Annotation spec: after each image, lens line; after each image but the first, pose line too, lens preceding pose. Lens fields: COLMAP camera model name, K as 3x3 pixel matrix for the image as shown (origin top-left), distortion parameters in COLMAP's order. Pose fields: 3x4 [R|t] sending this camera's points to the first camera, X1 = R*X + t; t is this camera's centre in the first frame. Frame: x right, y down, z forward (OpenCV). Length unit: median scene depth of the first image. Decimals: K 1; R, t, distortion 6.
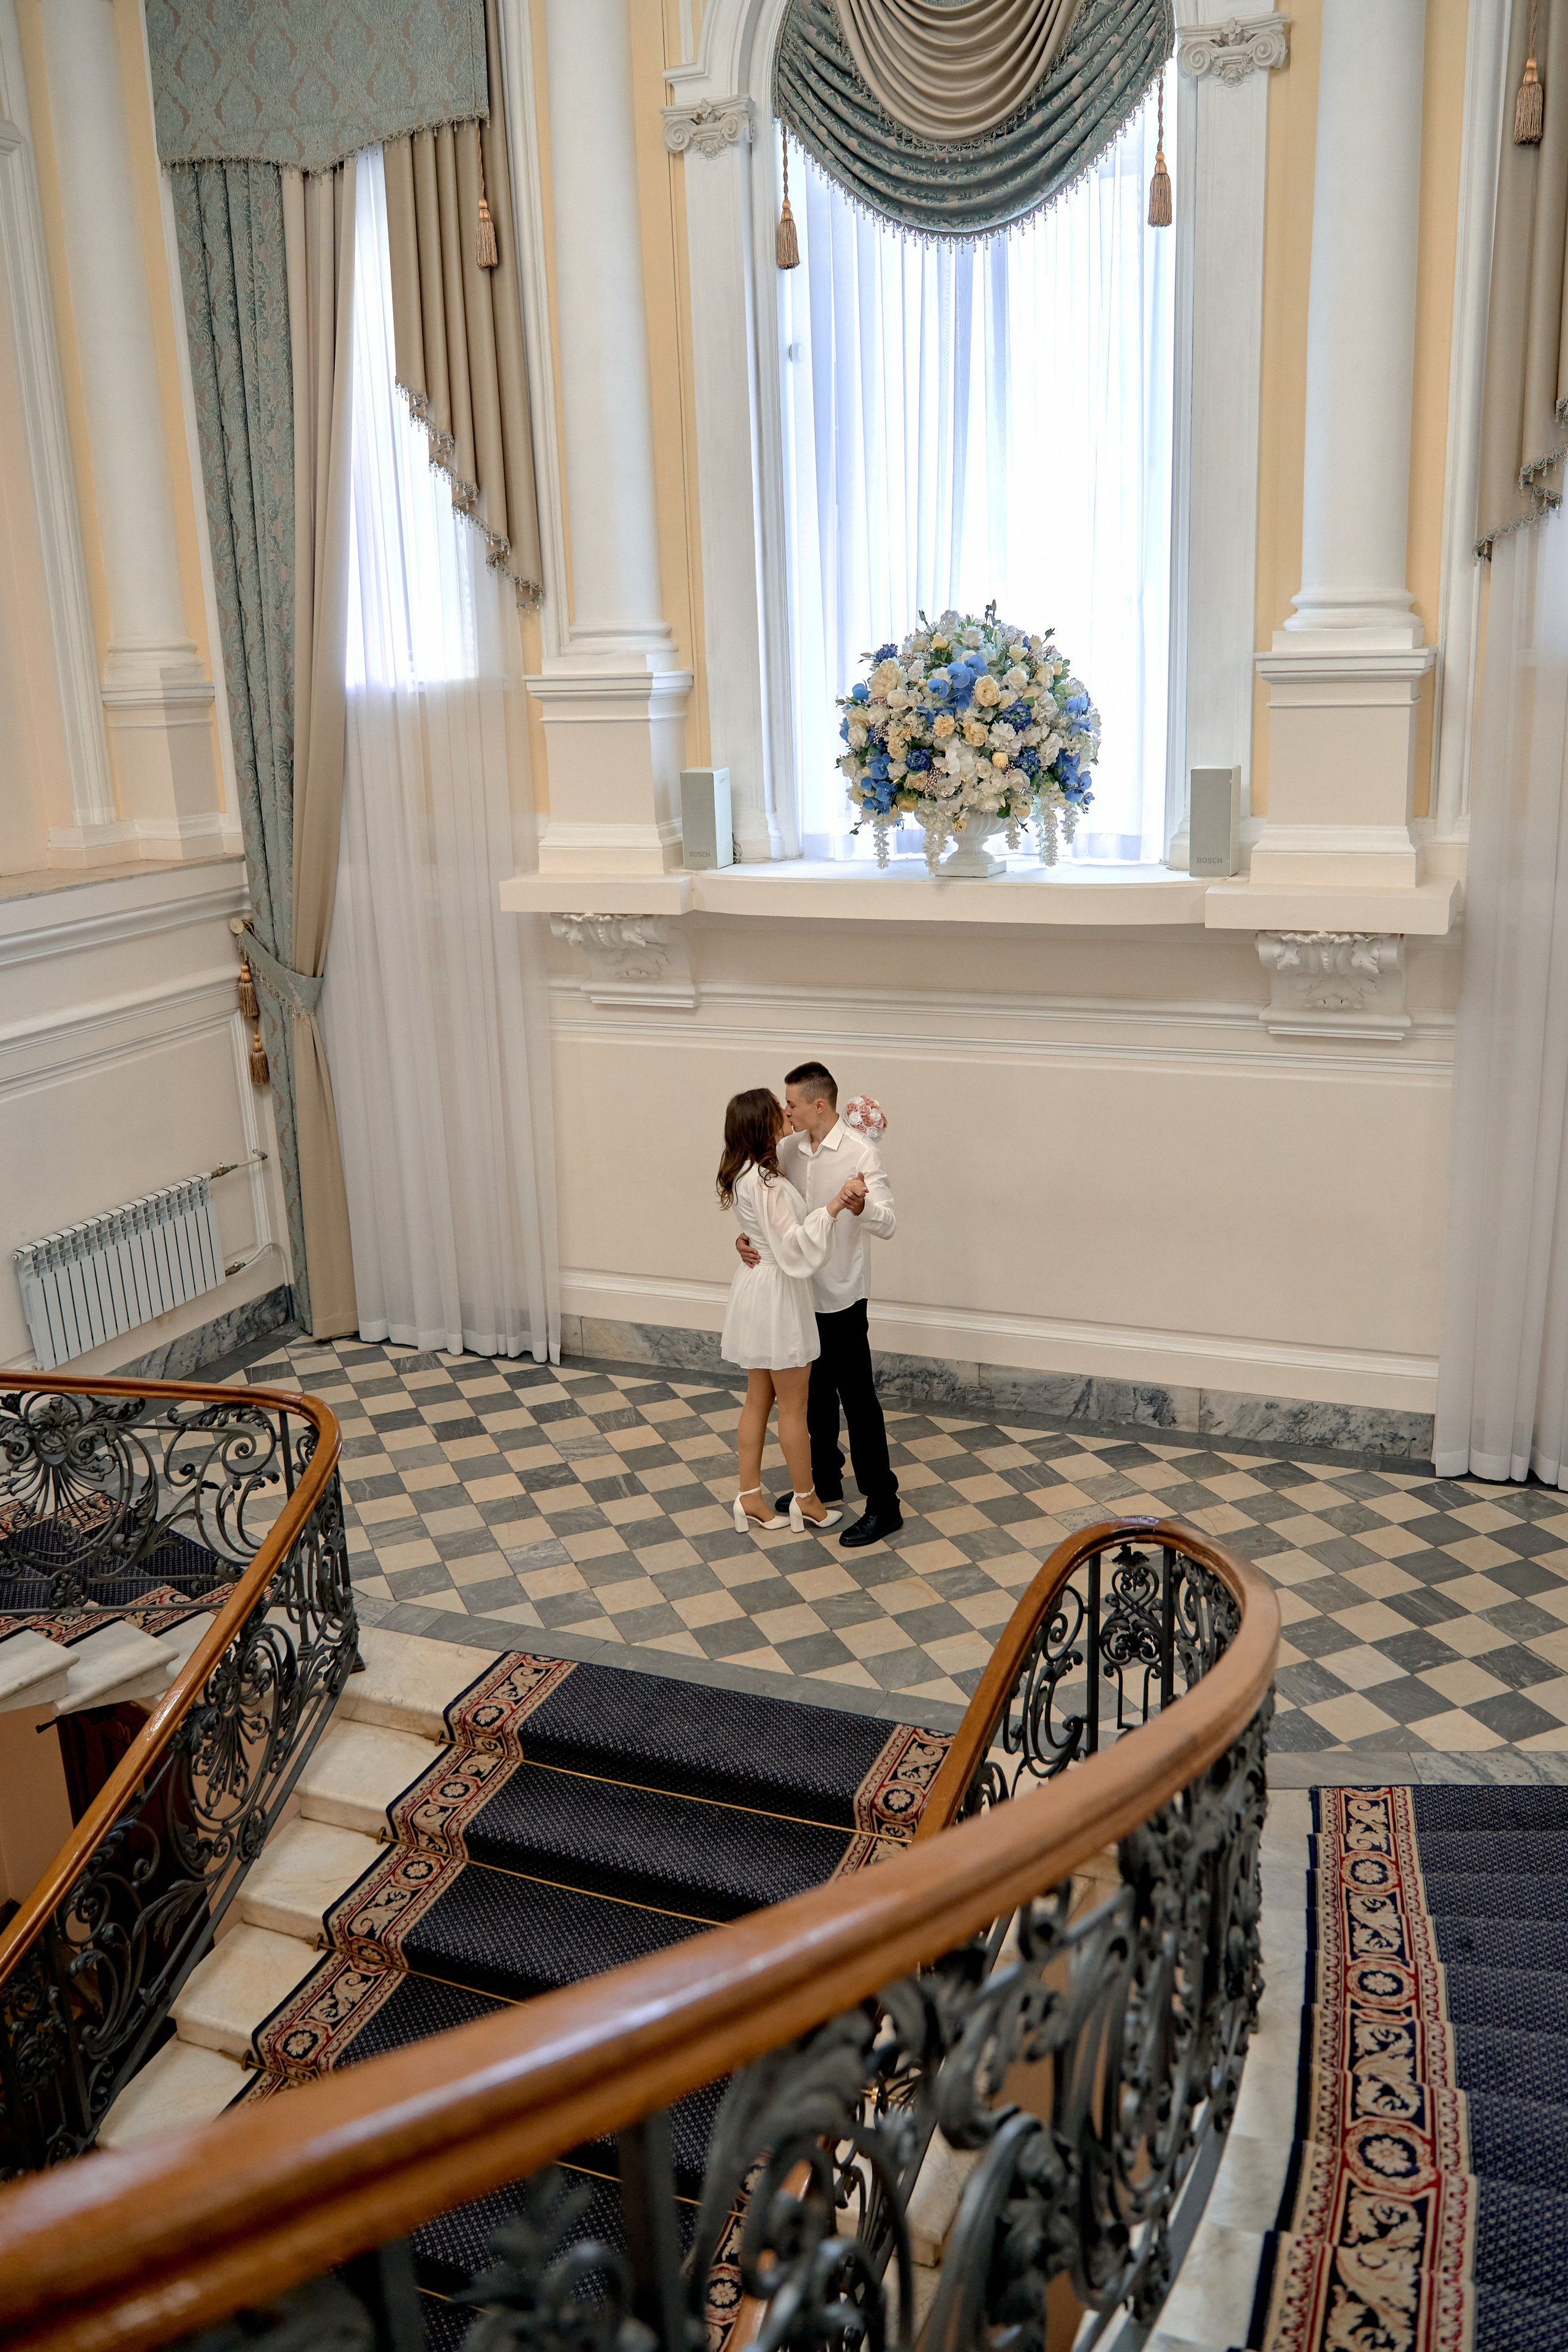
lens RADIAL K [[1890.6, 0, 792.2], [0, 1890.6, 1176.3], [0, 0, 1]] dist [-0.042930, 0.026924]
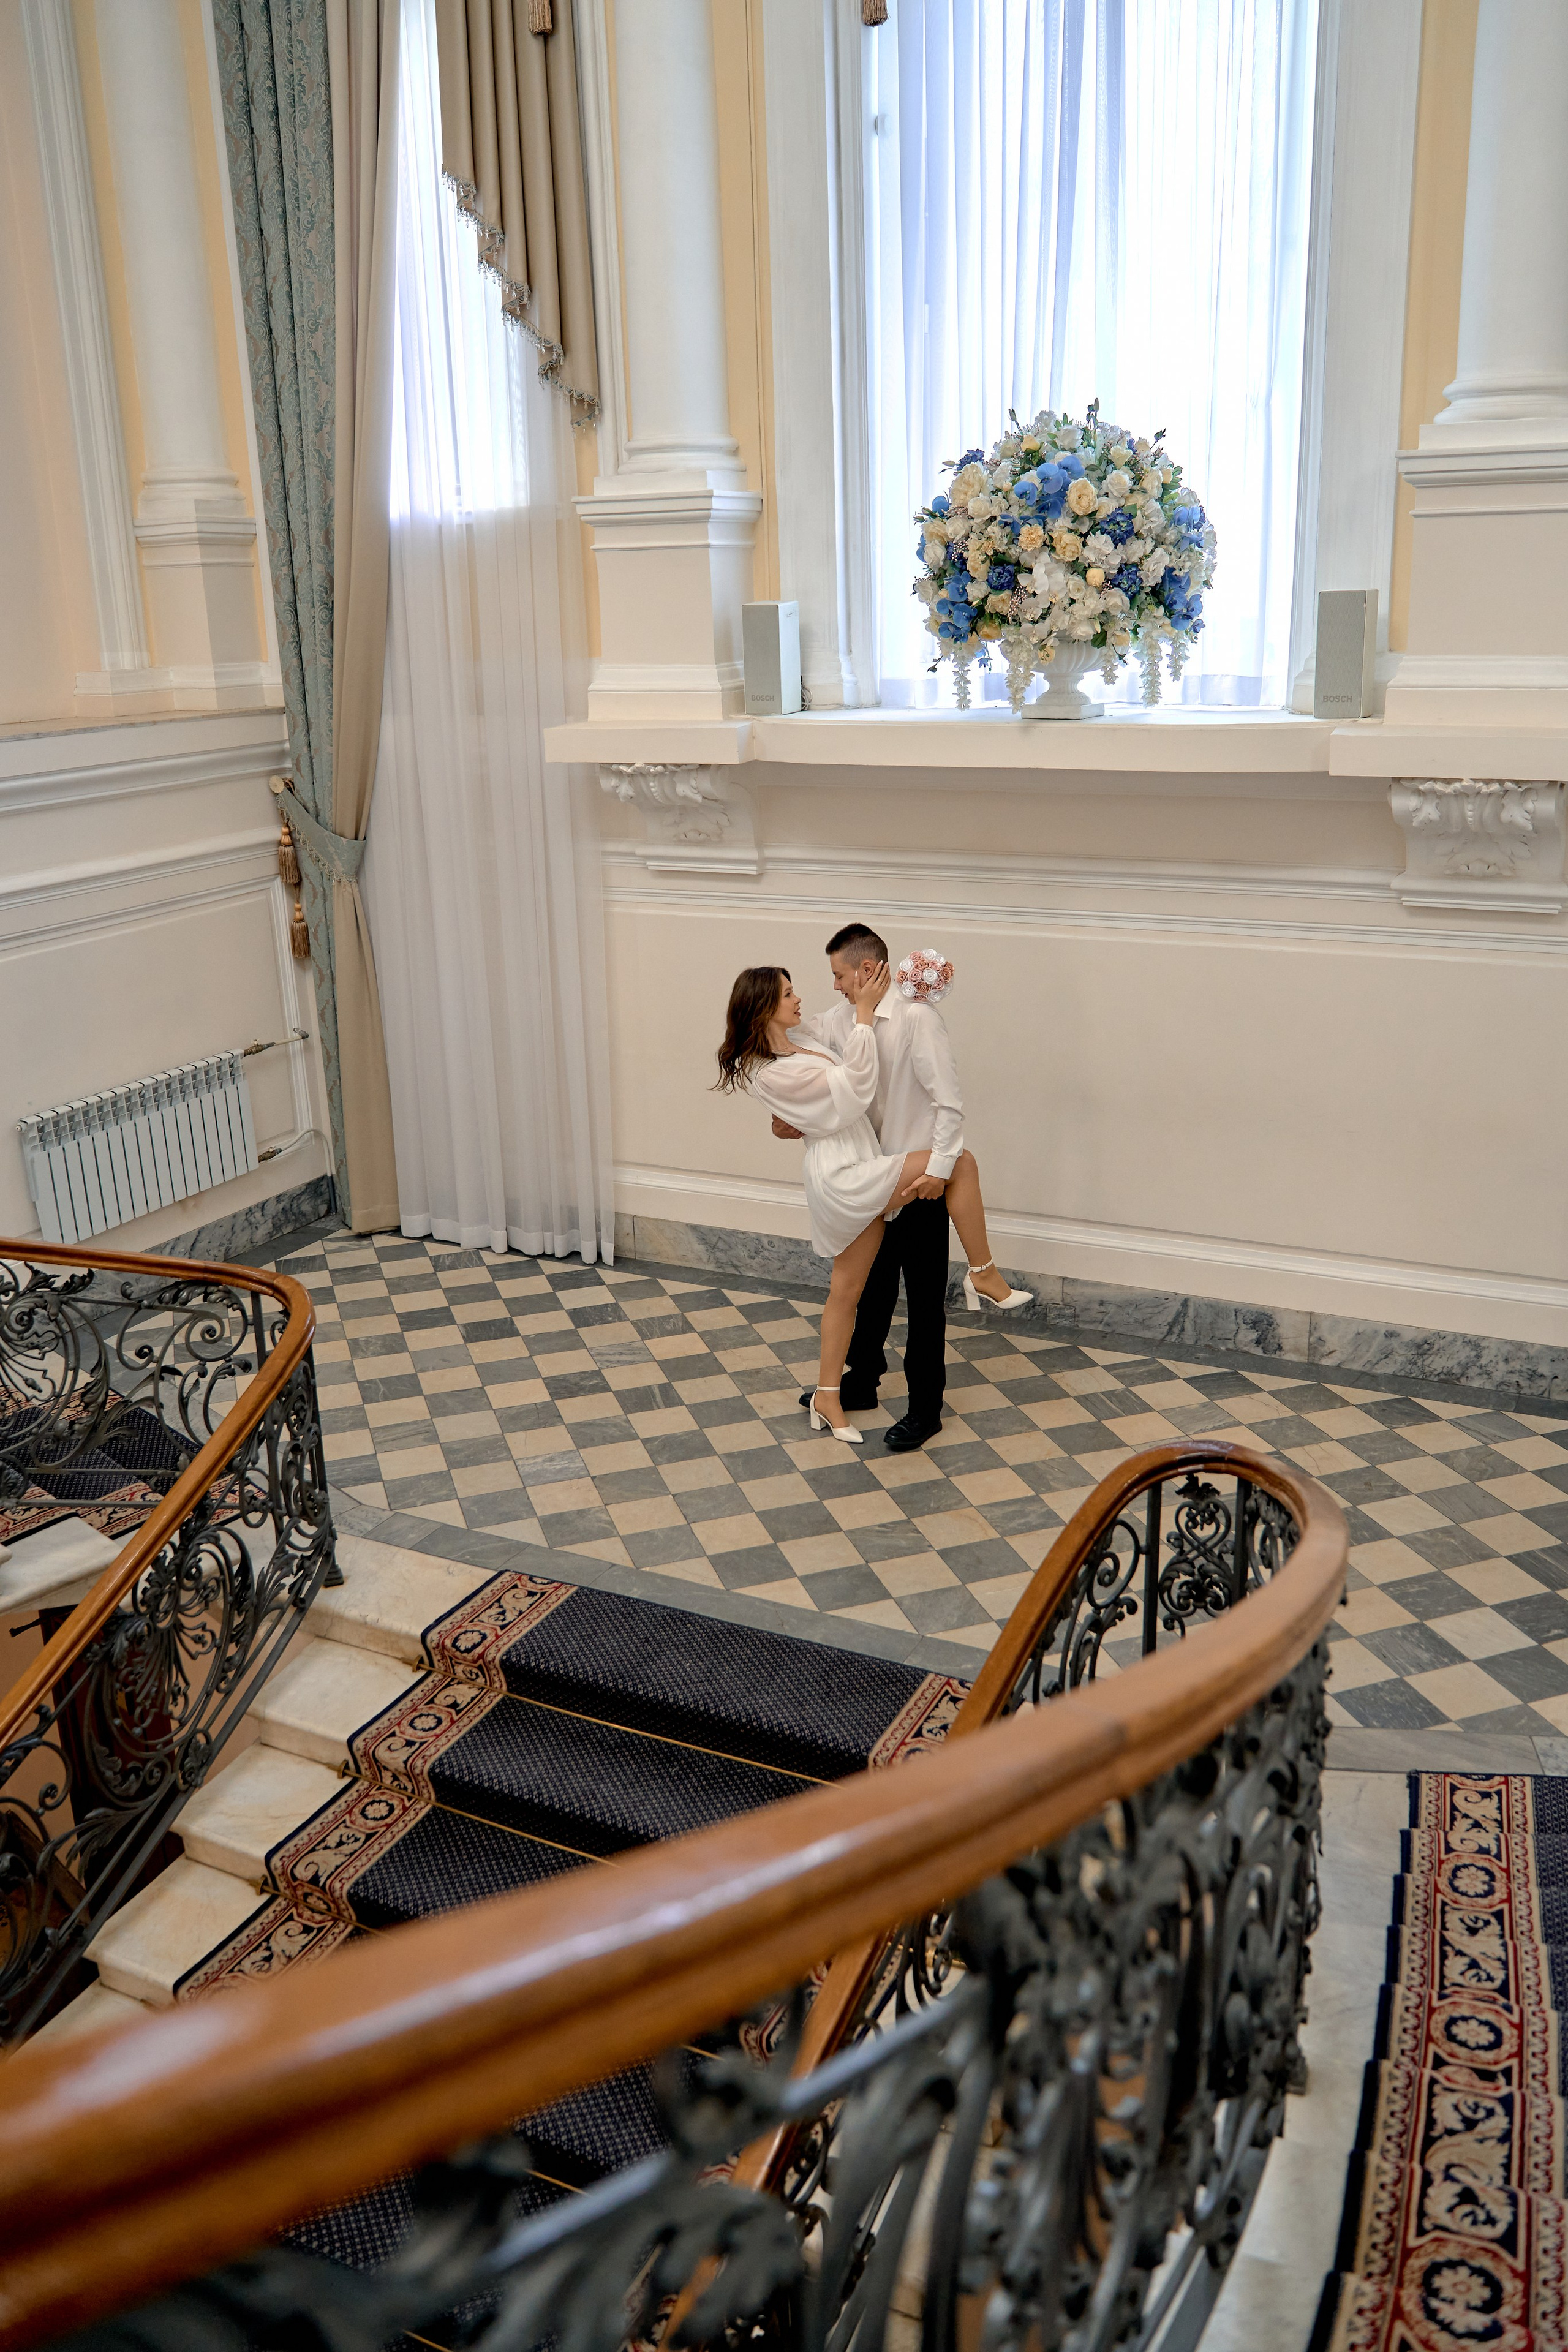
lens RADIAL K [[1890.6, 0, 788.5], [0, 1890.6, 1174.9], [0, 0, 1]] dist [-0.042930, 0.026924]
pose [[0.996616, 0.029150, -0.076849, 0.043993], [-0.026830, 0.999157, 0.031062, 0.031164], [0.077690, -0.028895, 0.996559, 0.117309]]
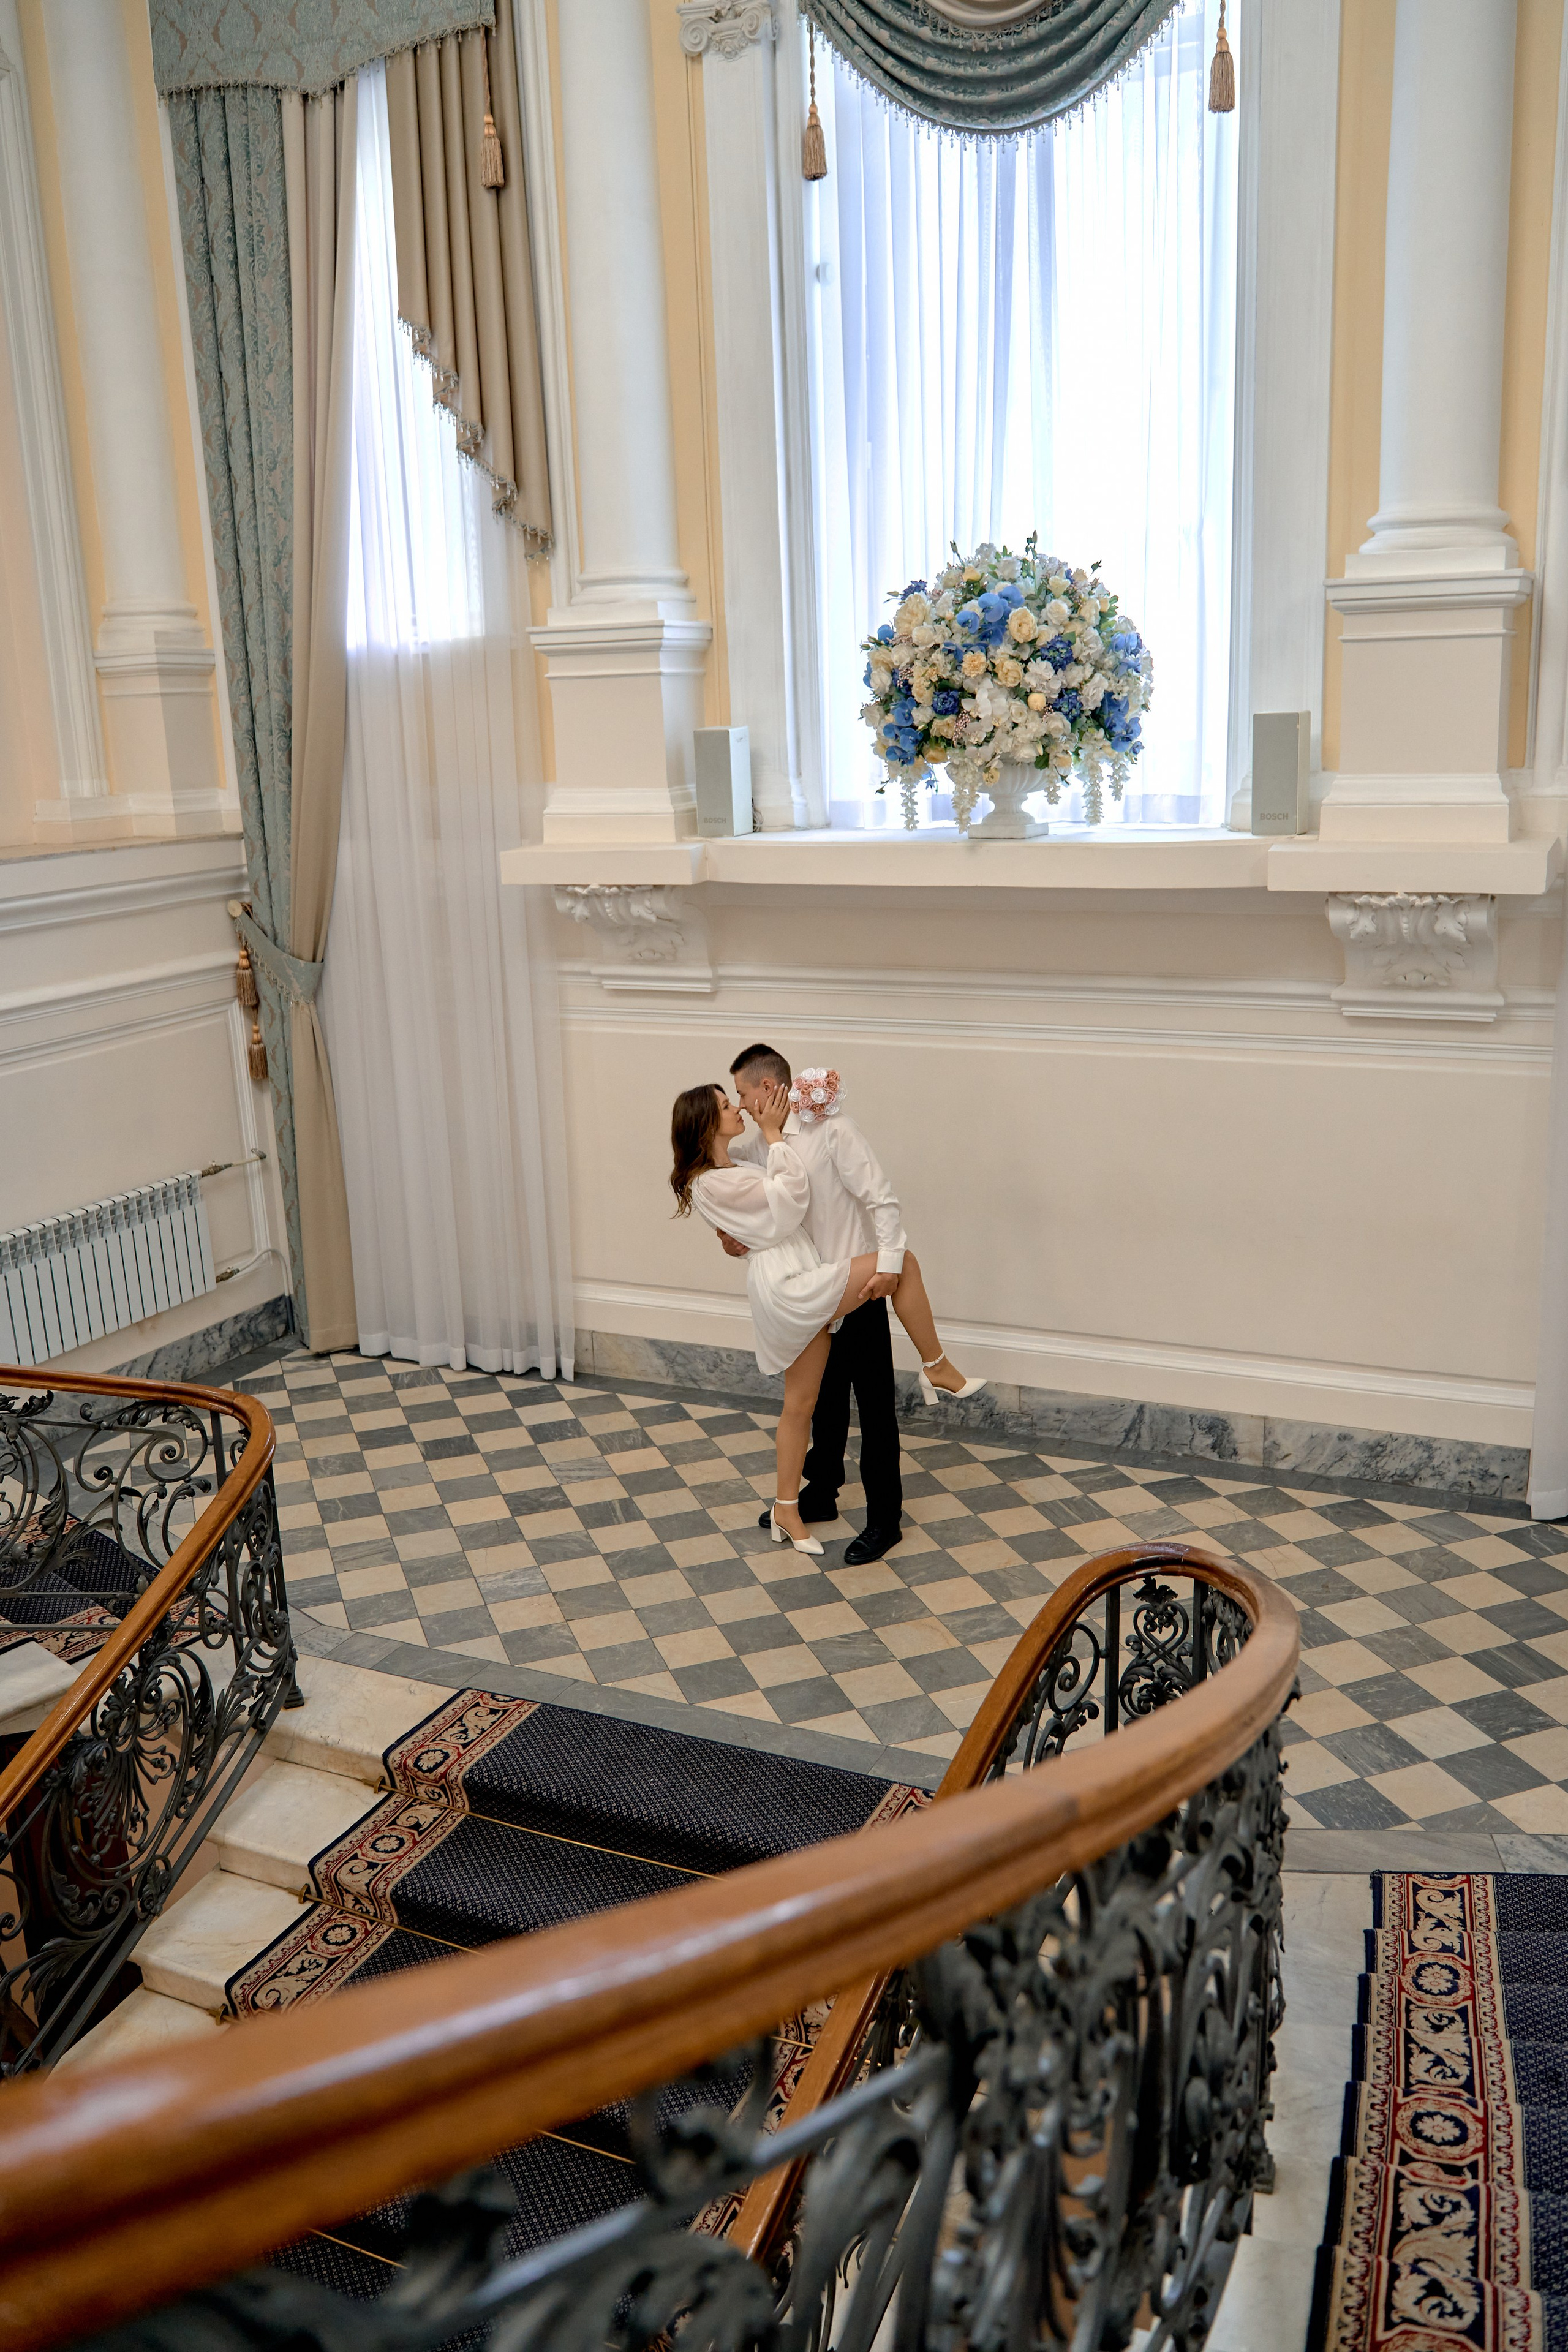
lens RADIAL K [[1890.6, 0, 790.5], [0, 1890.6, 1186.9], [0, 0, 1]] dist [-0.042930, 0.026924]
pose [[0.998462, 0.012120, -0.054104, 0.044730], [-0.013435, 0.999622, -0.023998, 0.032196], [0.053792, 0.024688, 0.998247, 0.107271]]
